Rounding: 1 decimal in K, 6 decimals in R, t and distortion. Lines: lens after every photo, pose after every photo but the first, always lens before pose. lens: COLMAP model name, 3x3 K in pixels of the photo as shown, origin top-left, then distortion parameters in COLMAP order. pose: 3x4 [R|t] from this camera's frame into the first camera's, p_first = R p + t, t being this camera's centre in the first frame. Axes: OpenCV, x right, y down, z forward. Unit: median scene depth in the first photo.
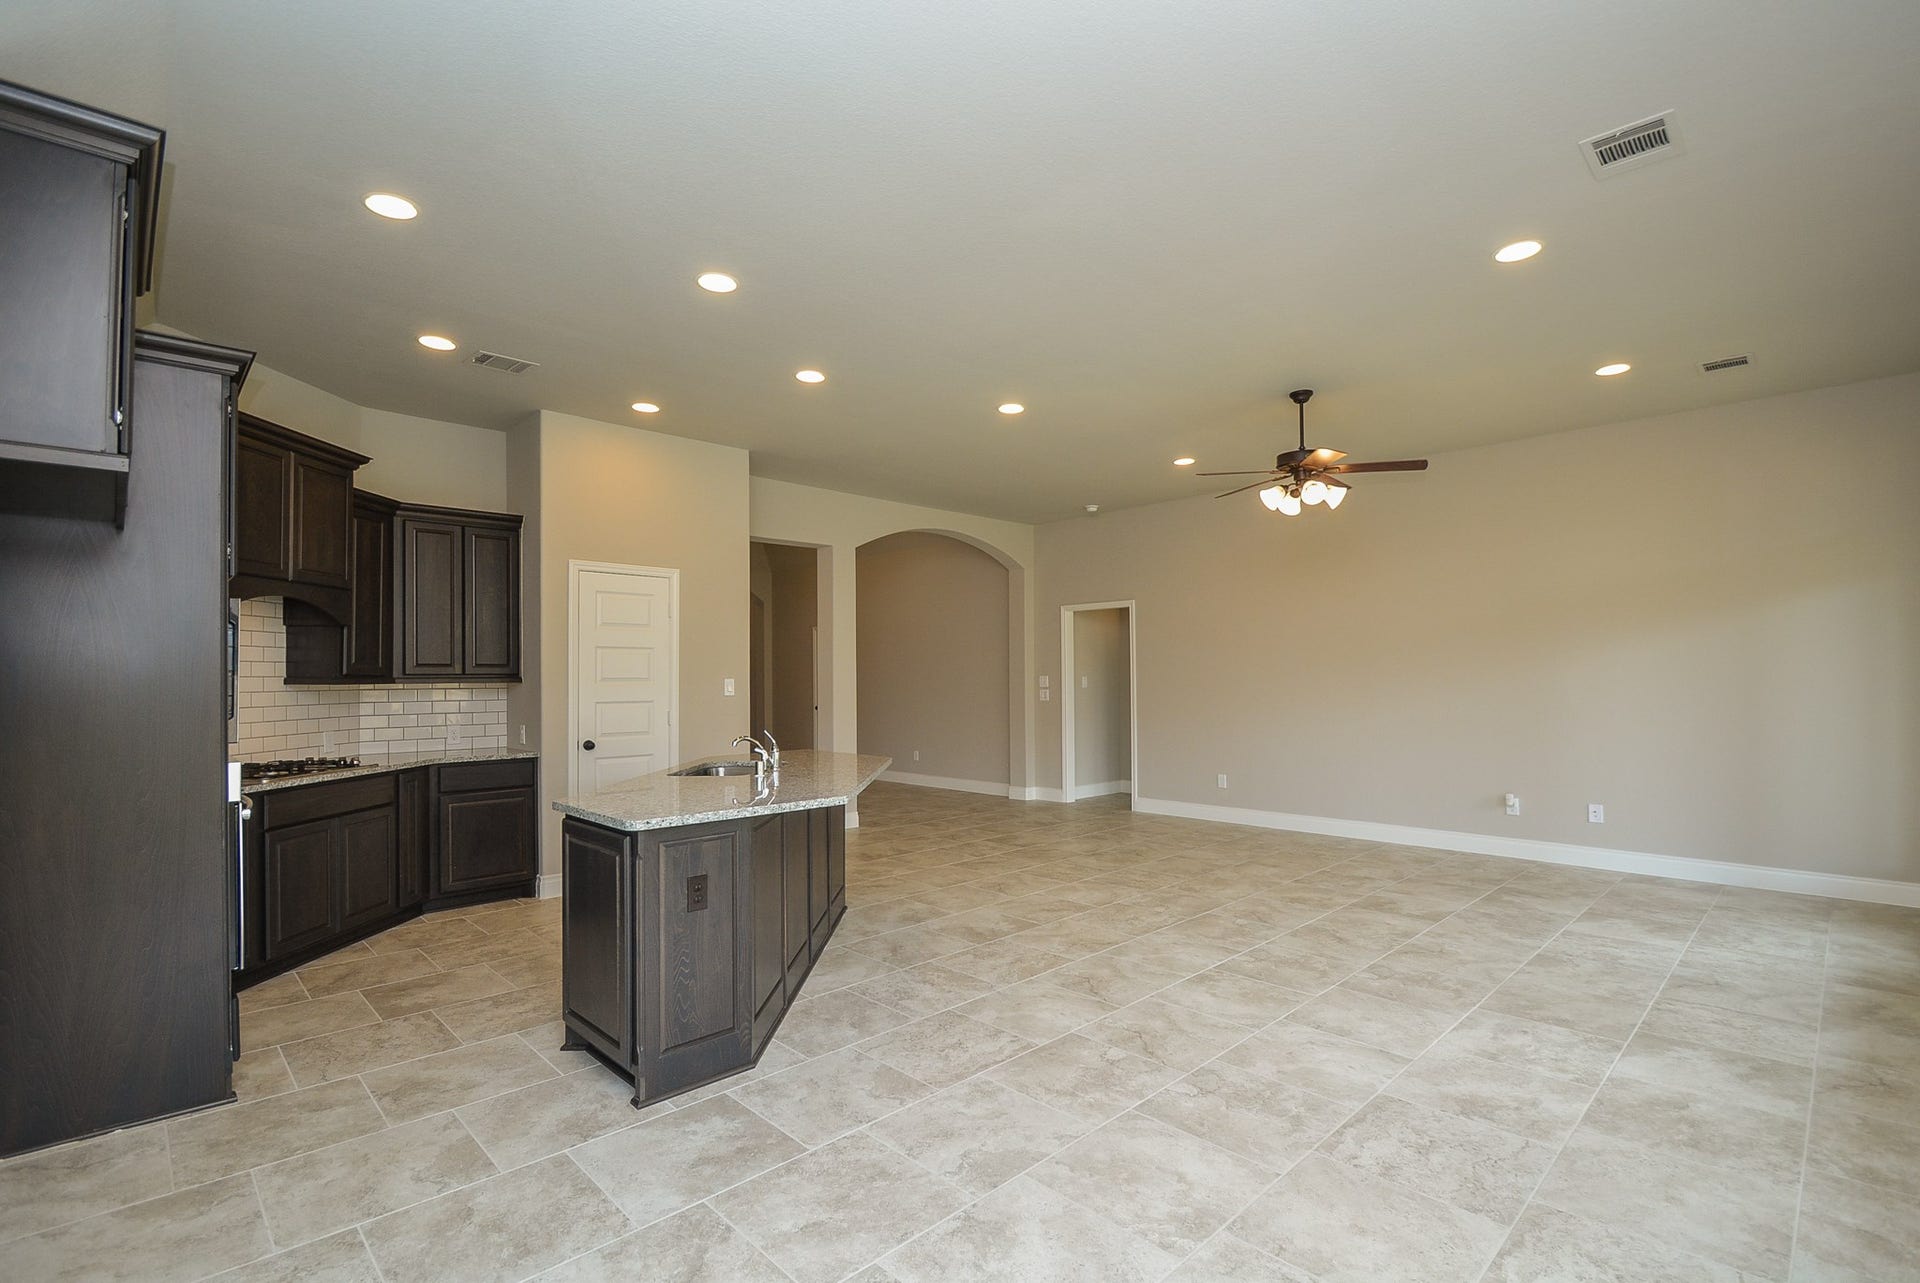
lens RADIAL K [[869.2, 0, 971.4], [0, 869.2, 667.8], [0, 0, 1]] dist [0.011349, -0.016989]
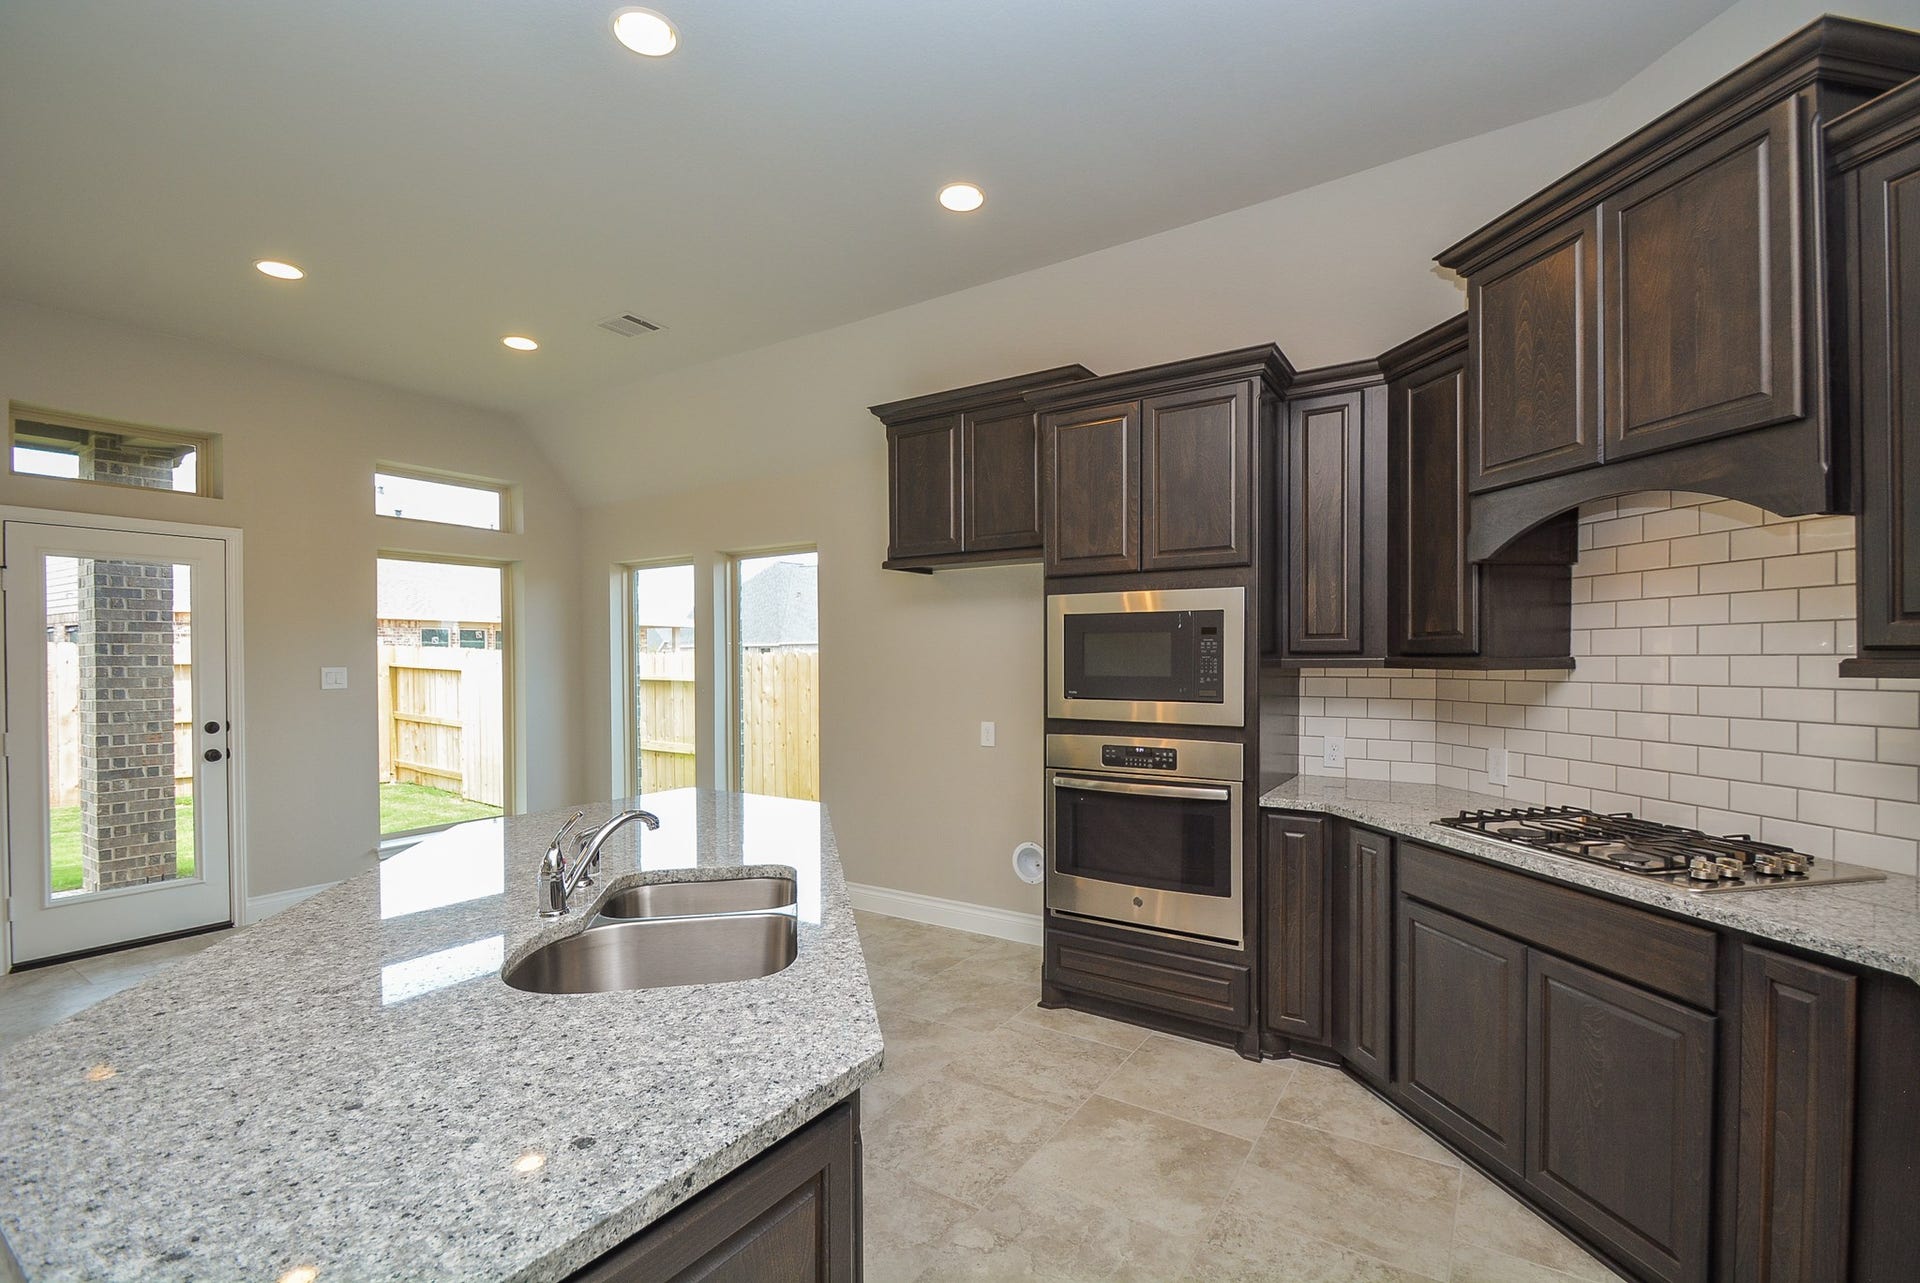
lens RADIAL K [[843.1, 0, 962.6], [0, 843.1, 666.1], [0, 0, 1]] dist [0.009783, -0.014789]
pose [[-0.977175, 0.015824, -0.211847, -0.303133], [0.016126, 0.999870, 0.000302, 0.009060], [0.211825, -0.003121, -0.977303, 1.297034]]
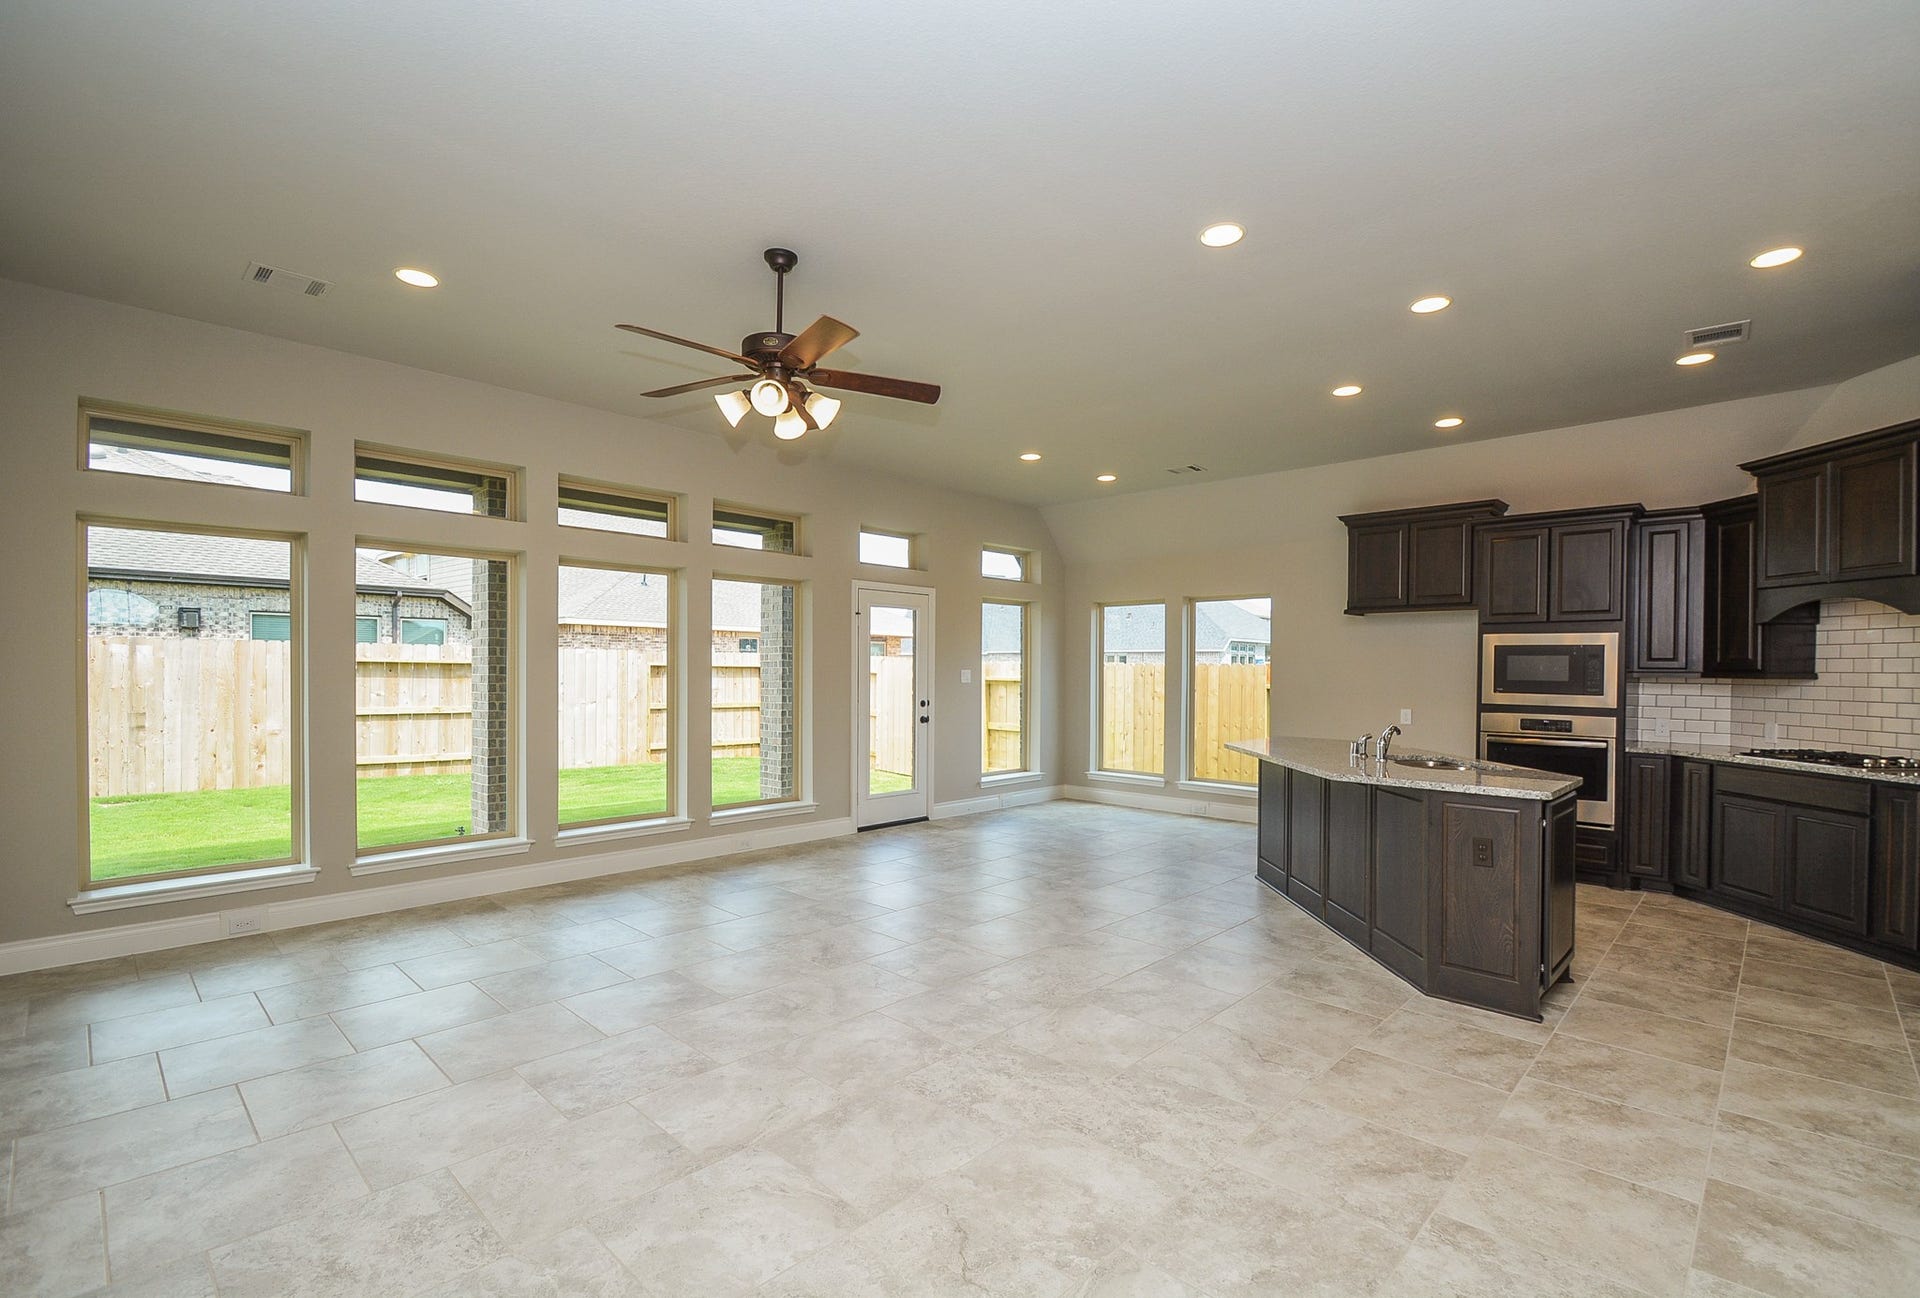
lens RADIAL K [[851.7, 0, 985.3], [0, 851.7, 676.8], [0, 0, 1]] dist [0.013839, -0.017333]
pose [[-0.998885, 0.001630, -0.047184, 0.279715], [0.001621, 0.999999, 0.000221, 0.012568], [0.047184, 0.000144, -0.998886, 1.856101]]
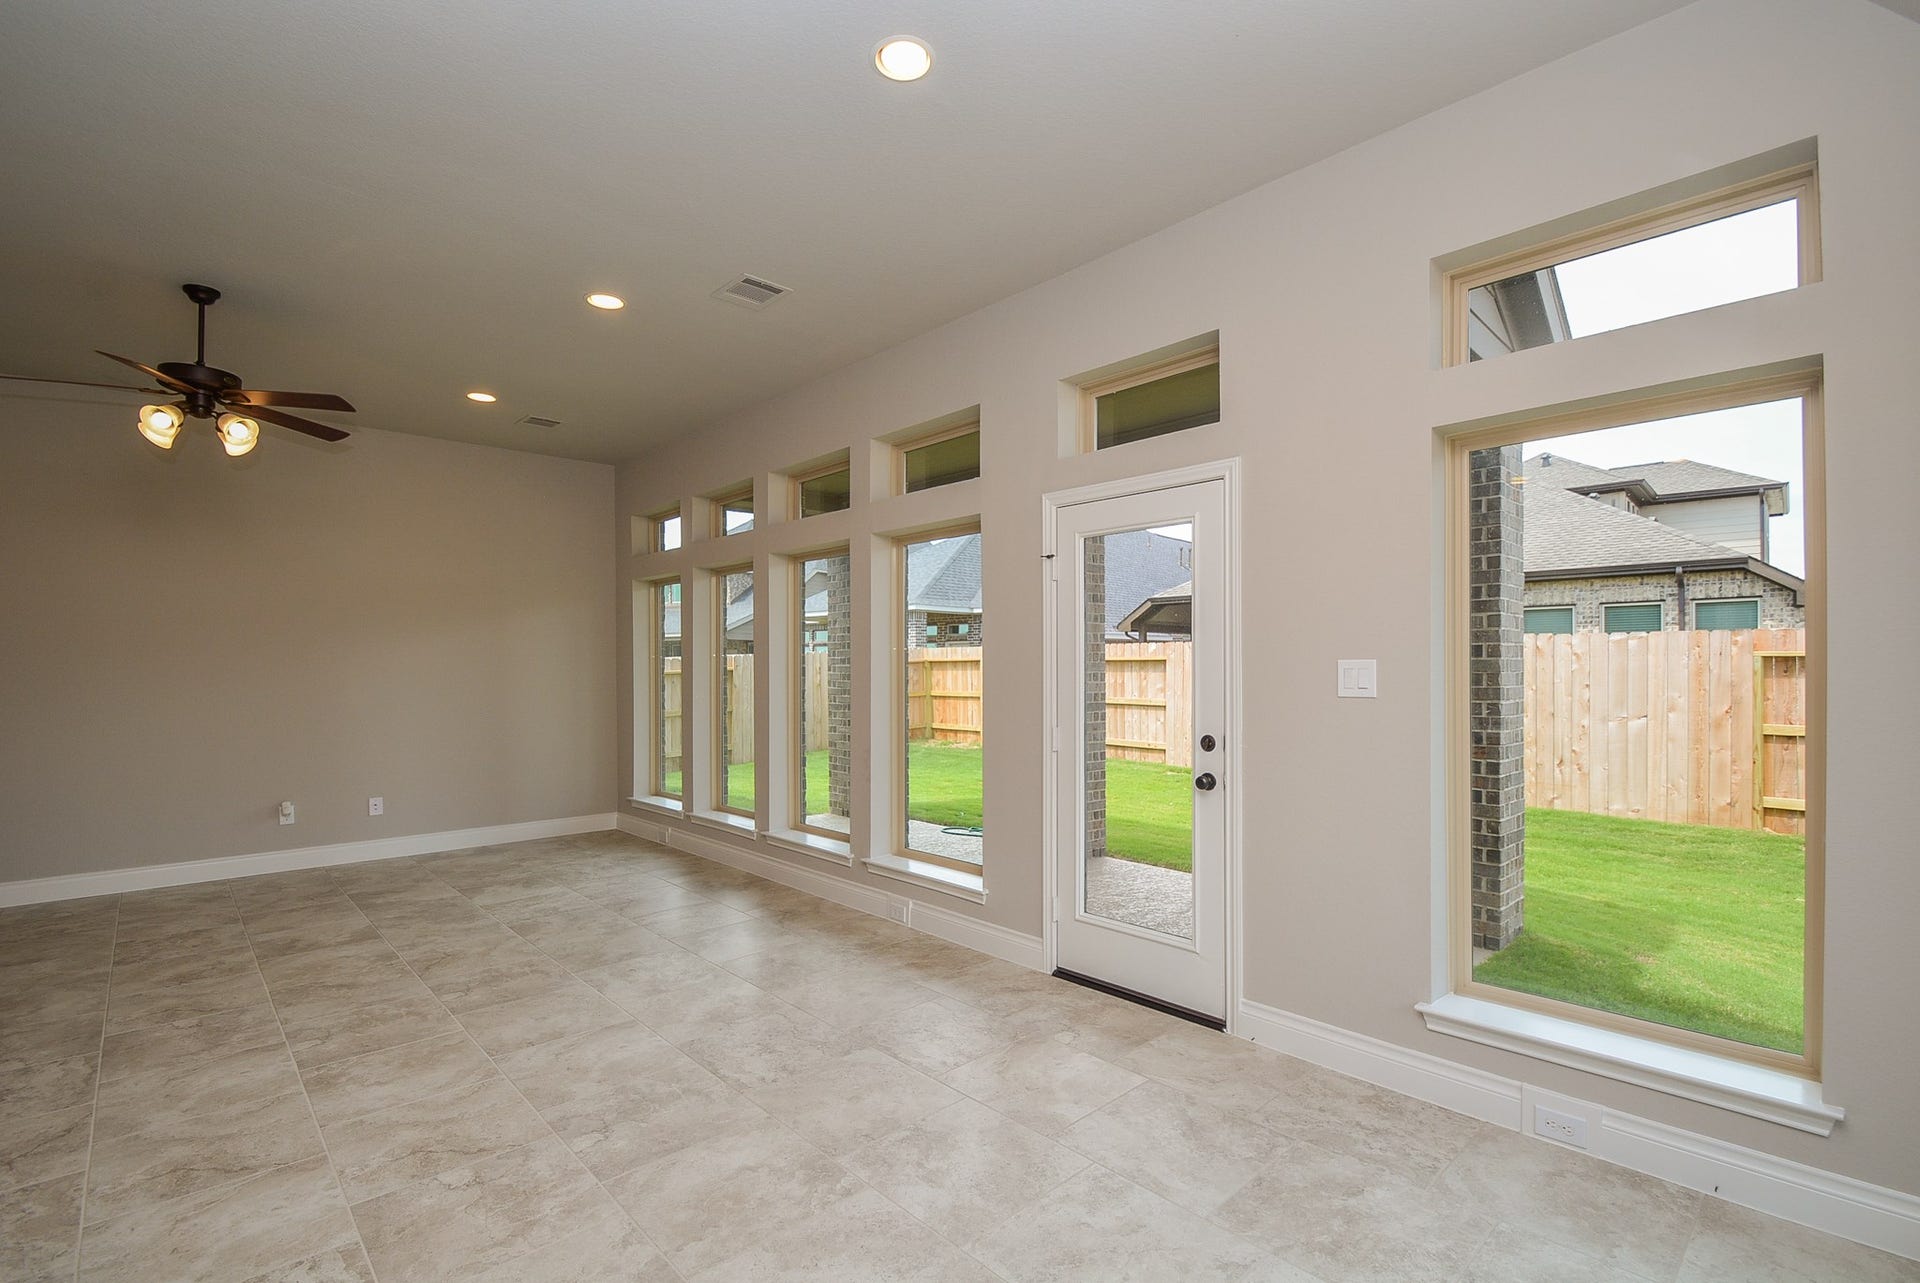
lens RADIAL K [[869.2, 0, 971.4], [0, 869.2, 667.8], [0, 0, 1]] dist [0.011349, -0.016989]
pose [[0.013535, 0.004586, 0.999898, -0.382398], [-0.004623, 0.999979, -0.004524, 0.008379], [-0.999898, -0.004561, 0.013556, 0.373432]]
